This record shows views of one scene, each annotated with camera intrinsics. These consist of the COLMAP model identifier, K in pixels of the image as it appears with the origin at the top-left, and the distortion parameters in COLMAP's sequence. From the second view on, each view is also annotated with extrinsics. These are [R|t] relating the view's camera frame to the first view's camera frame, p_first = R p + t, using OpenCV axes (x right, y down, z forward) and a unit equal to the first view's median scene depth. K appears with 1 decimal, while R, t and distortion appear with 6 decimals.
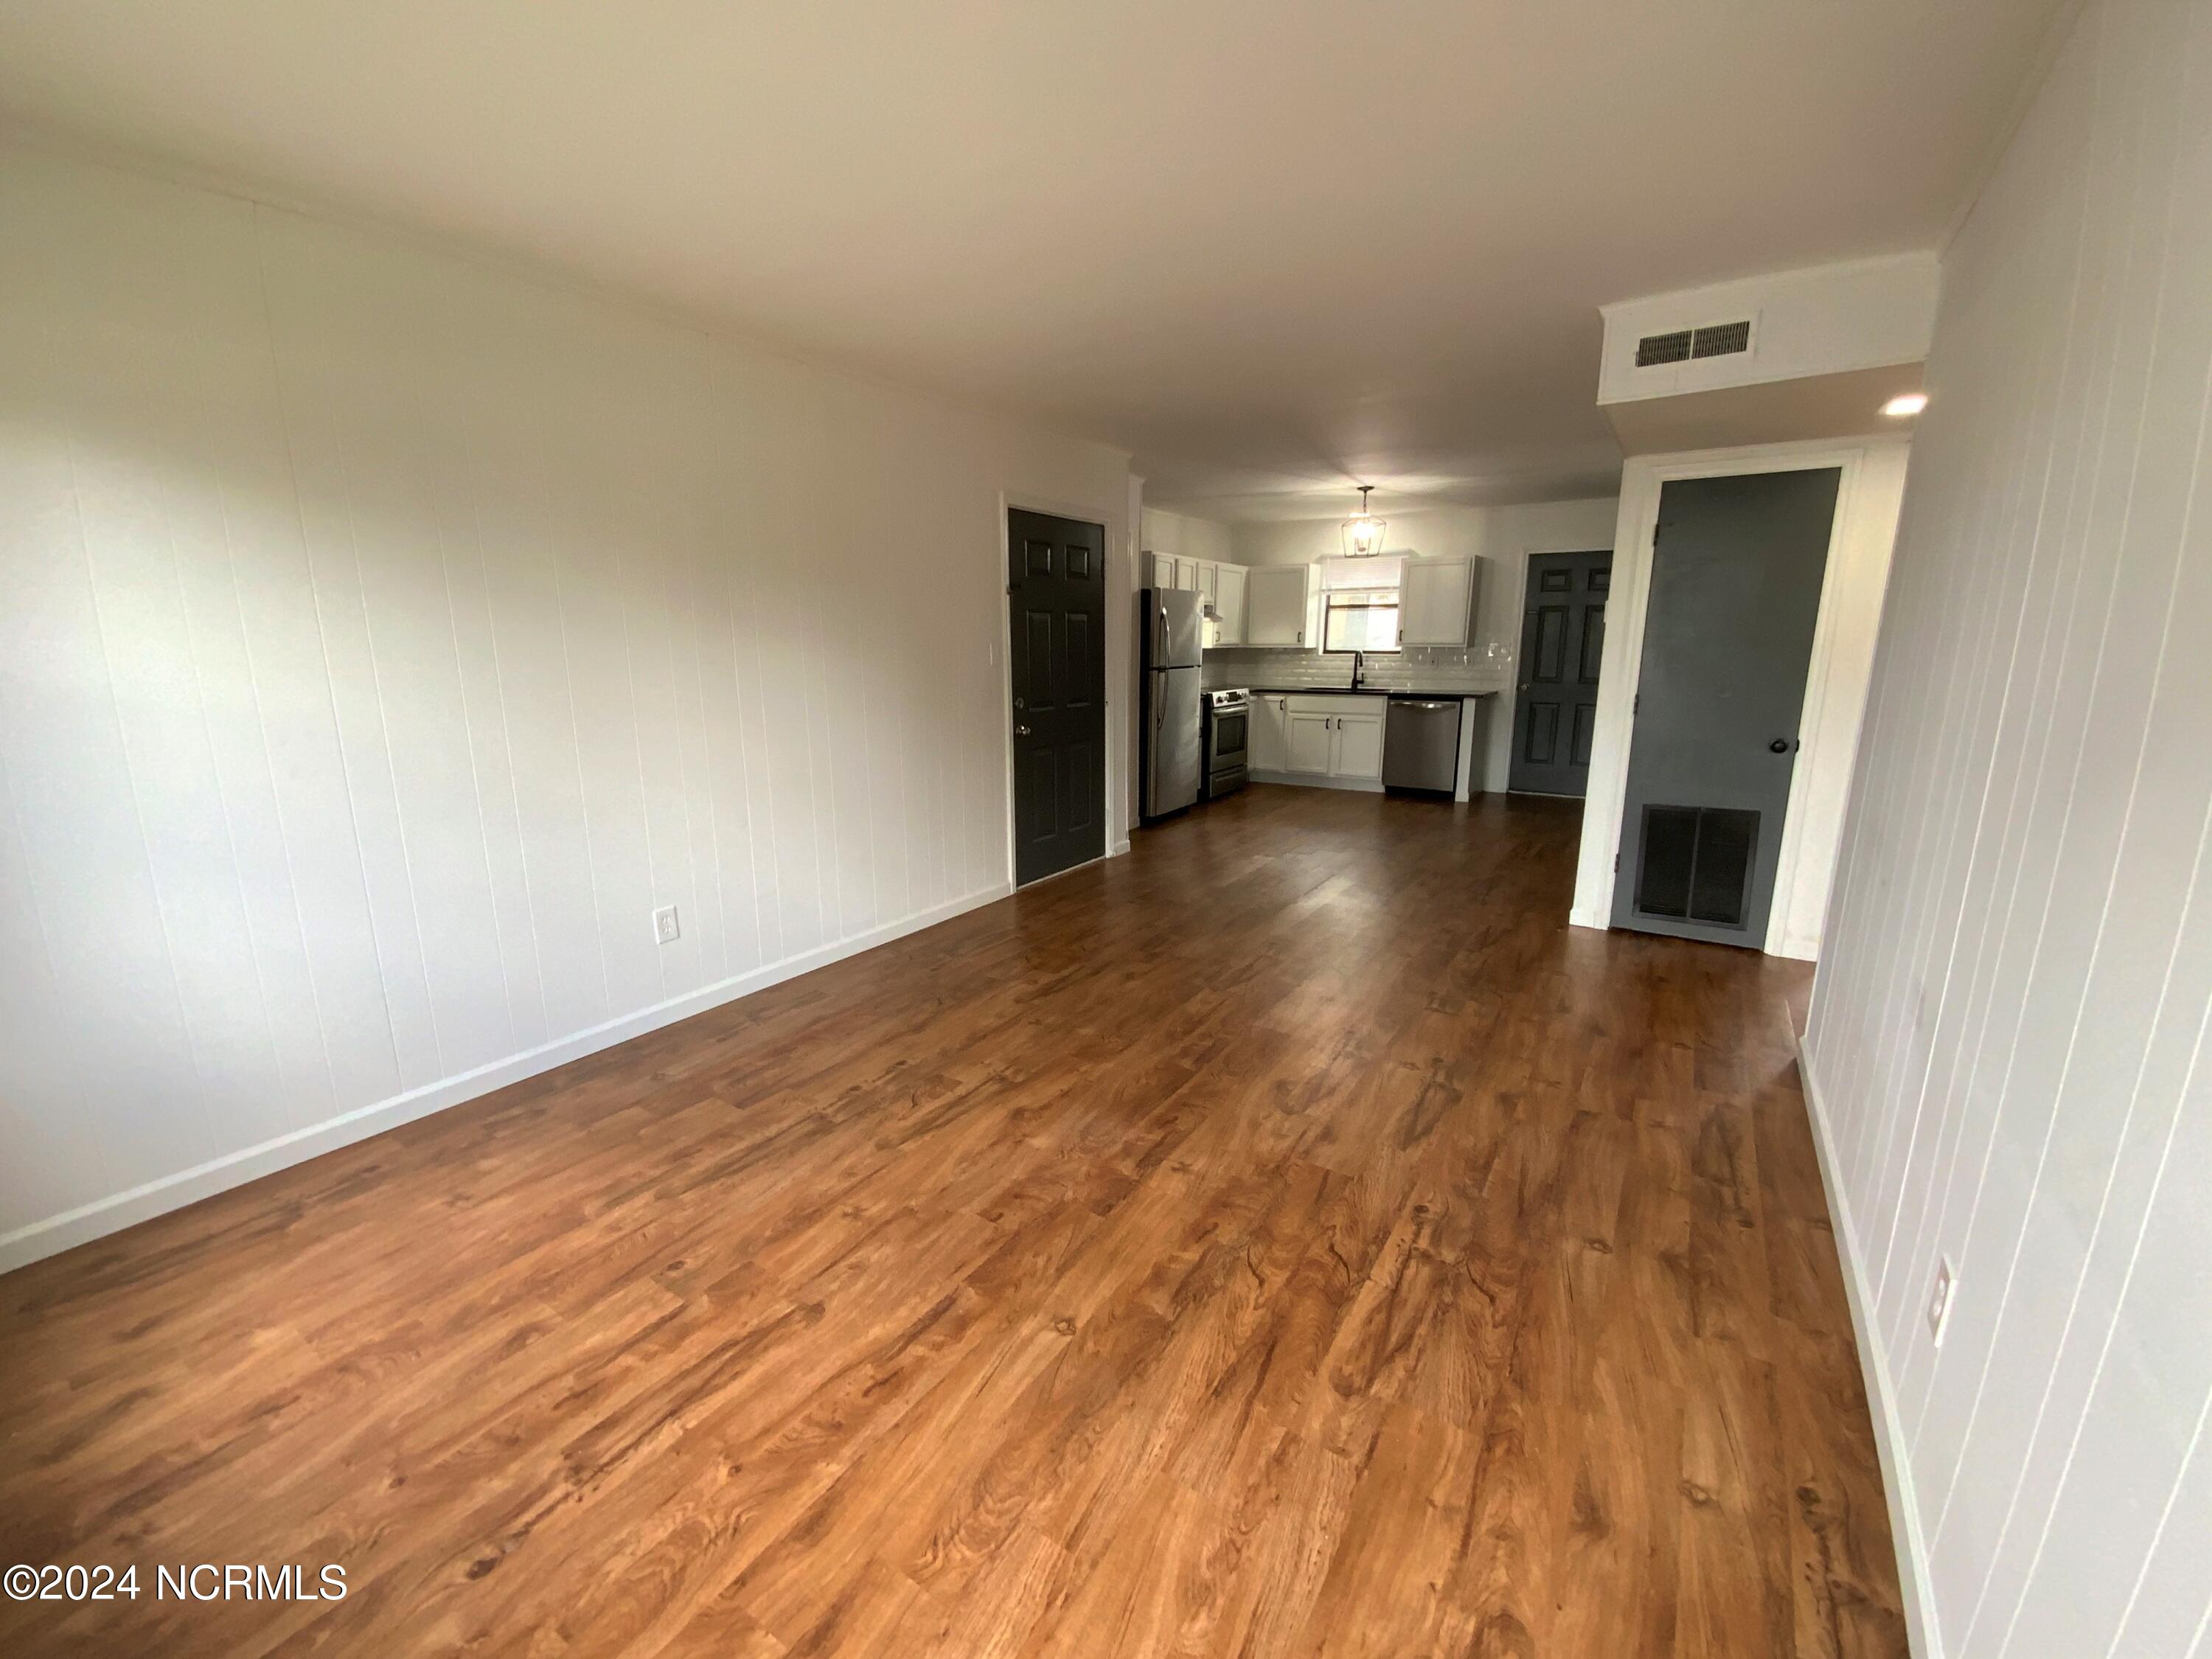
lens RADIAL K [[901.6, 0, 1112.5], [0, 901.6, 829.5], [0, 0, 1]] dist [0.015155, -0.000341]
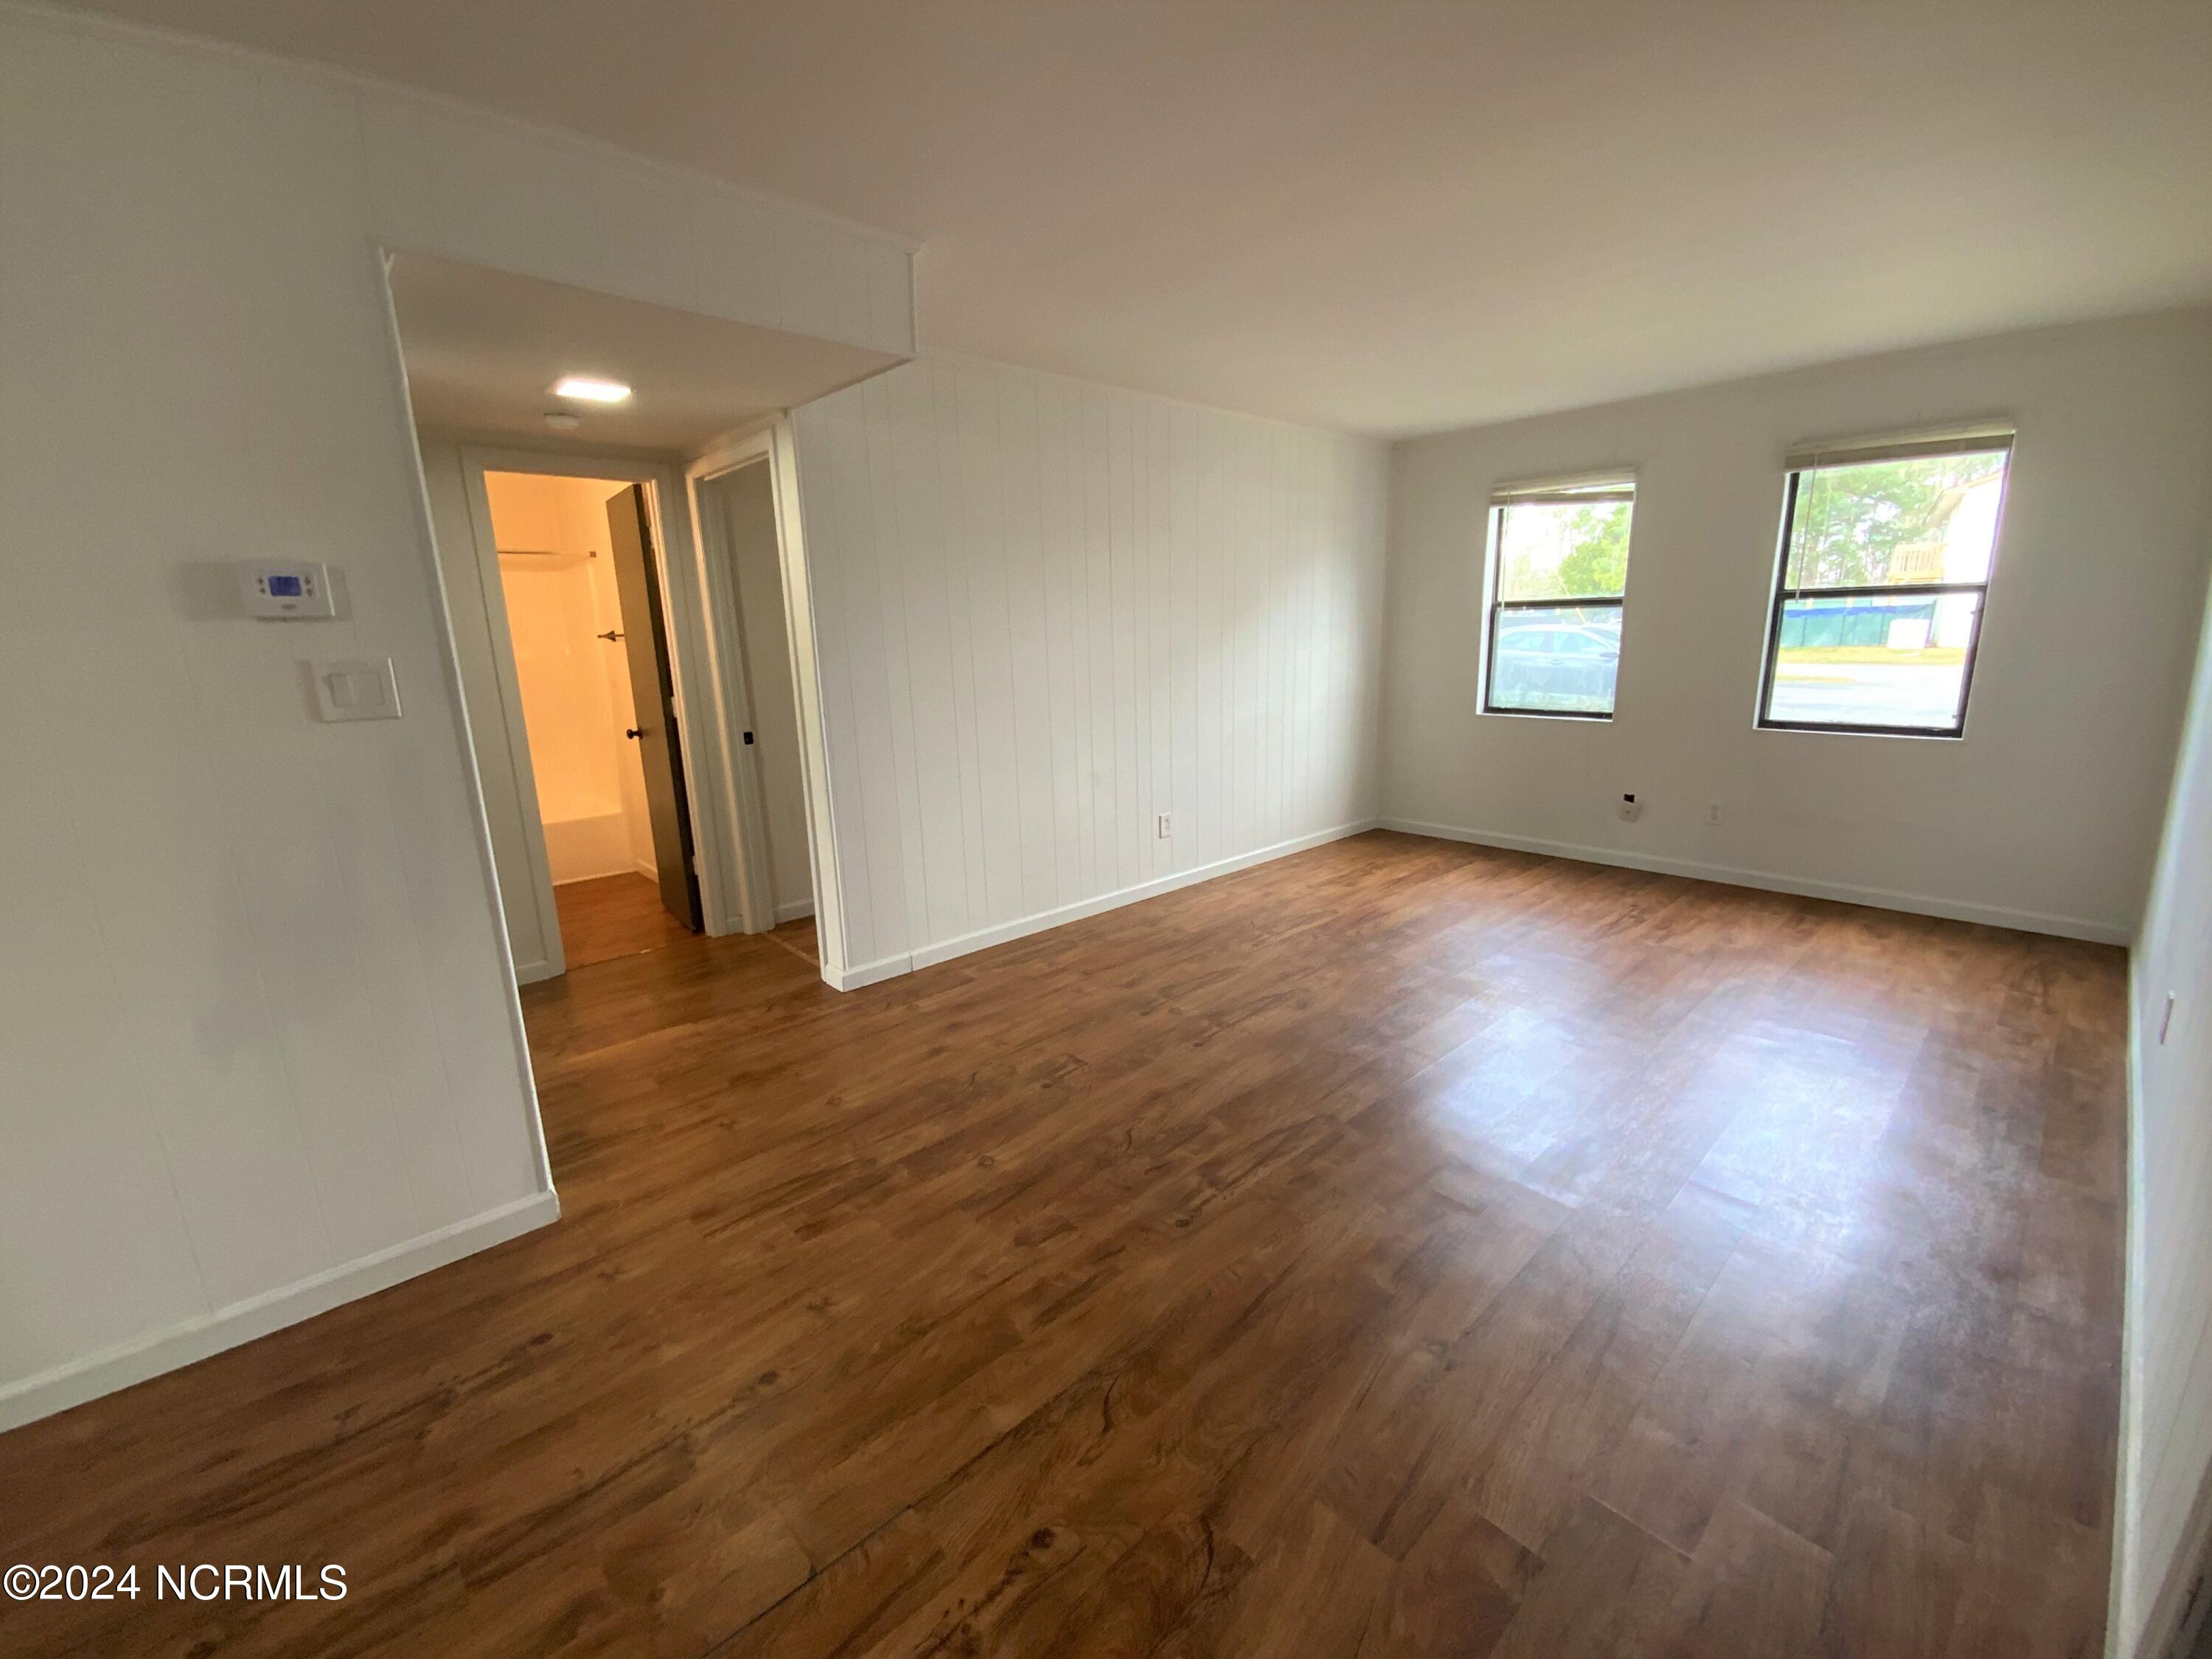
lens RADIAL K [[901.6, 0, 1112.5], [0, 901.6, 829.5], [0, 0, 1]] dist [0.015155, -0.000341]
pose [[-0.967104, -0.032060, 0.252352, 0.201965], [0.079667, 0.903948, 0.420157, -0.652279], [-0.241583, 0.426439, -0.871658, 2.962379]]
